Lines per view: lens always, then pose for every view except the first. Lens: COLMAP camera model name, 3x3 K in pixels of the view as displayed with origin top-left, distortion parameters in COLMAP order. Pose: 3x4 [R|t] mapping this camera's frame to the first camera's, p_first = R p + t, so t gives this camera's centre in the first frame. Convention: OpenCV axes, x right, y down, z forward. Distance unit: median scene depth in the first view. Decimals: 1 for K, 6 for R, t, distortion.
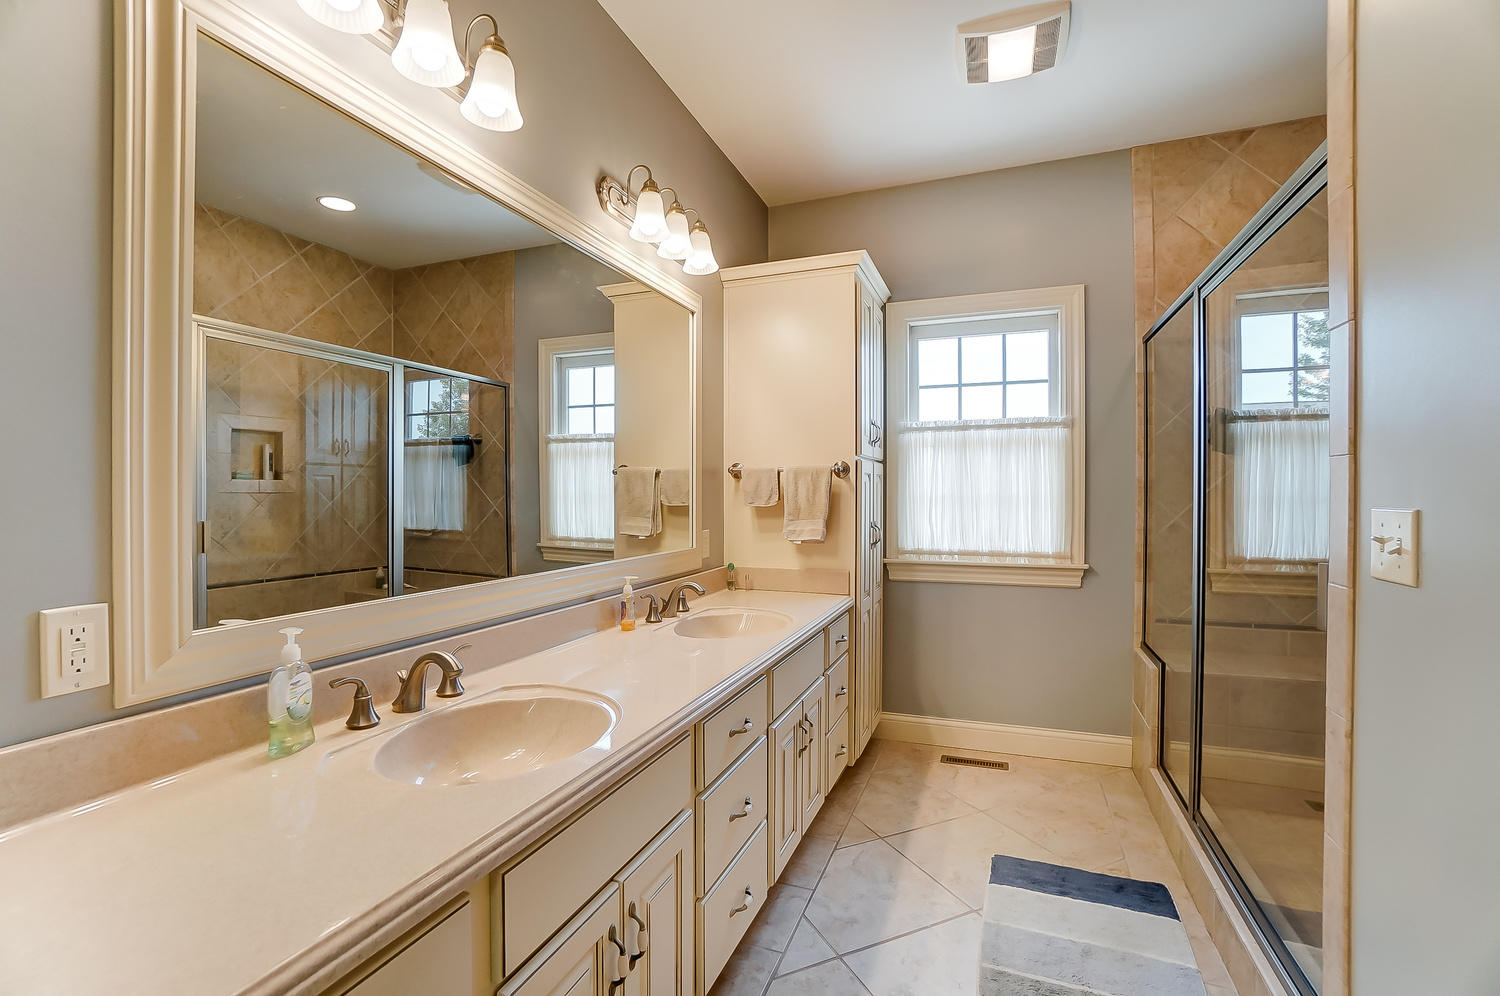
lens RADIAL K [[653.7, 0, 736.9], [0, 653.7, 494.4], [0, 0, 1]] dist [-0.060336, 0.018356]
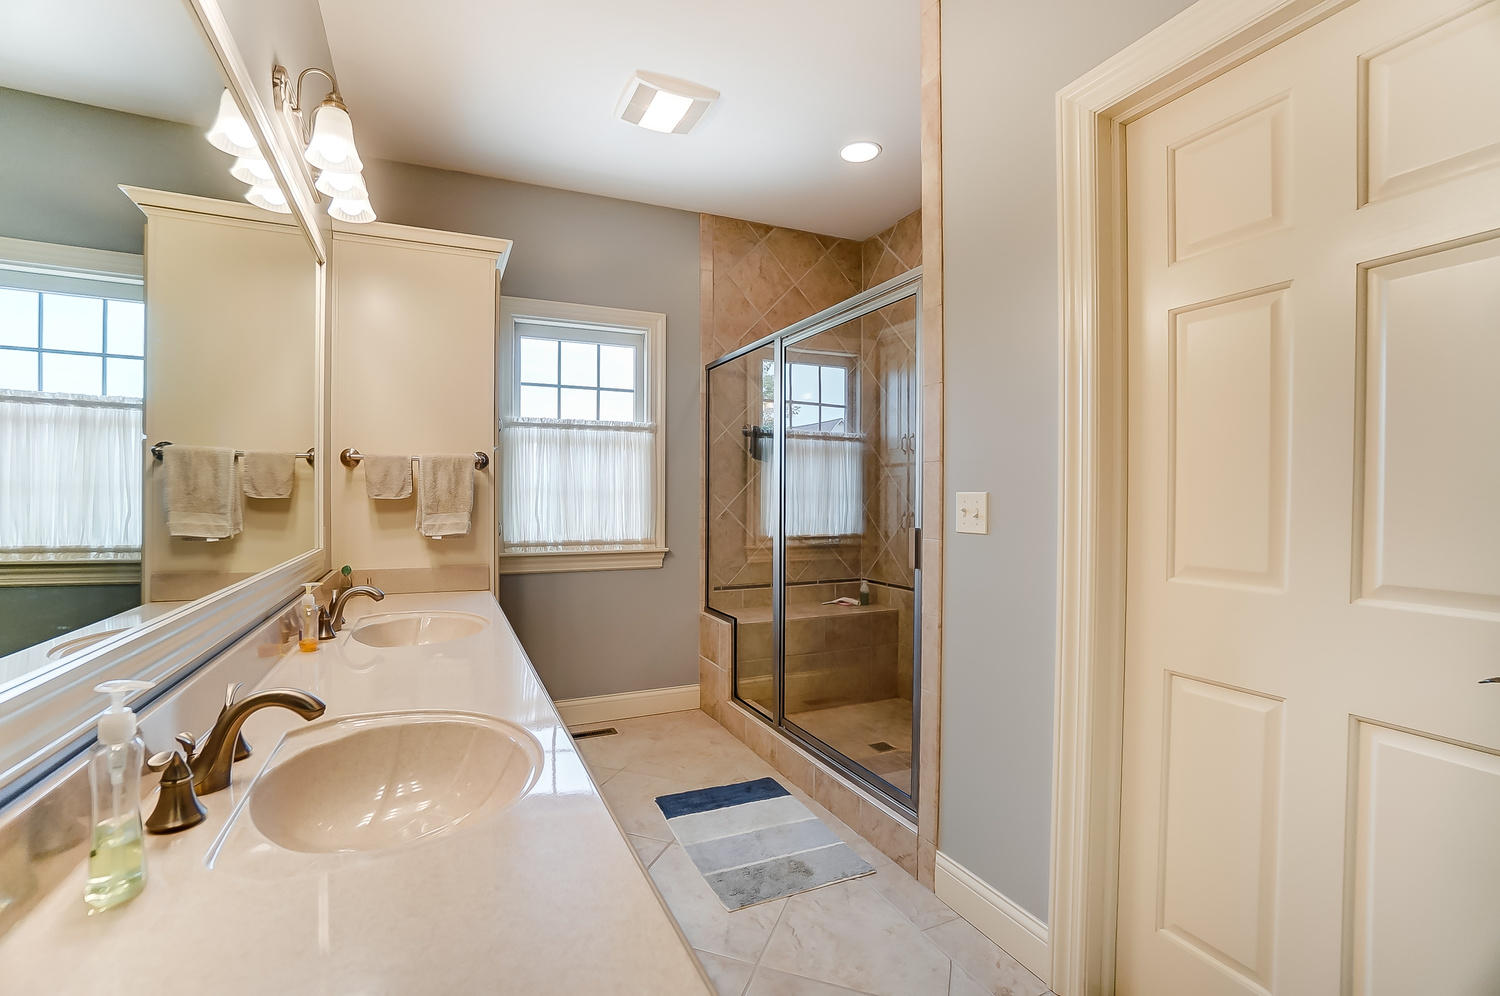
lens RADIAL K [[653.7, 0, 736.9], [0, 653.7, 494.4], [0, 0, 1]] dist [-0.060336, 0.018356]
pose [[0.694866, 0.004705, 0.719124, -0.245838], [-0.005063, 0.999986, -0.001650, 0.010730], [-0.719122, -0.002494, 0.694880, 0.058802]]
